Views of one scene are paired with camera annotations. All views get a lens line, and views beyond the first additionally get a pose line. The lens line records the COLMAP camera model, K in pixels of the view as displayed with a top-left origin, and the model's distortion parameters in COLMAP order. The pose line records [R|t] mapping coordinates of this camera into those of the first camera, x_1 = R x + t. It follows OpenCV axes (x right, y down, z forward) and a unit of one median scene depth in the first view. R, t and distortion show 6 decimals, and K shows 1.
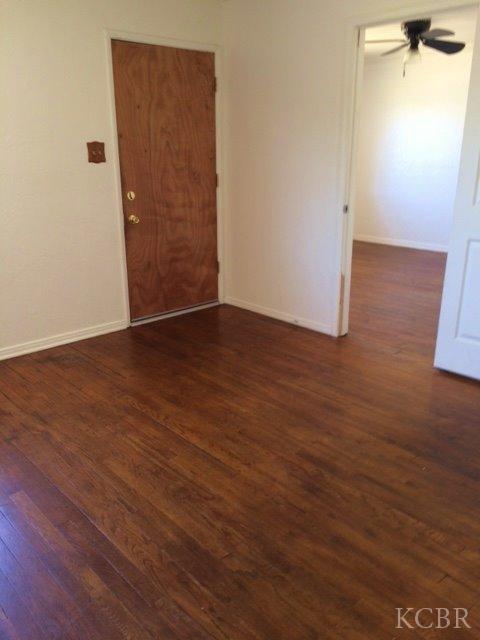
lens RADIAL K [[555.7, 0, 240.0], [0, 555.7, 320.0], [0, 0, 1]] dist [0.079408, -0.115331]
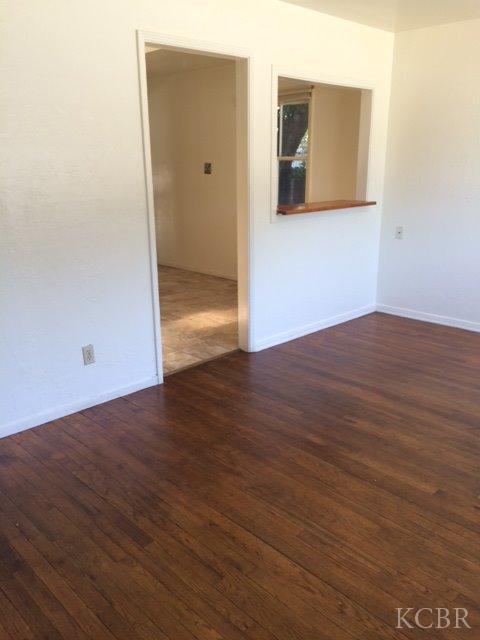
lens RADIAL K [[555.7, 0, 240.0], [0, 555.7, 320.0], [0, 0, 1]] dist [0.079408, -0.115331]
pose [[-0.999530, 0.018586, -0.024371, -0.014734], [0.001901, 0.831204, 0.555964, -0.538475], [0.030590, 0.555657, -0.830849, 1.663031]]
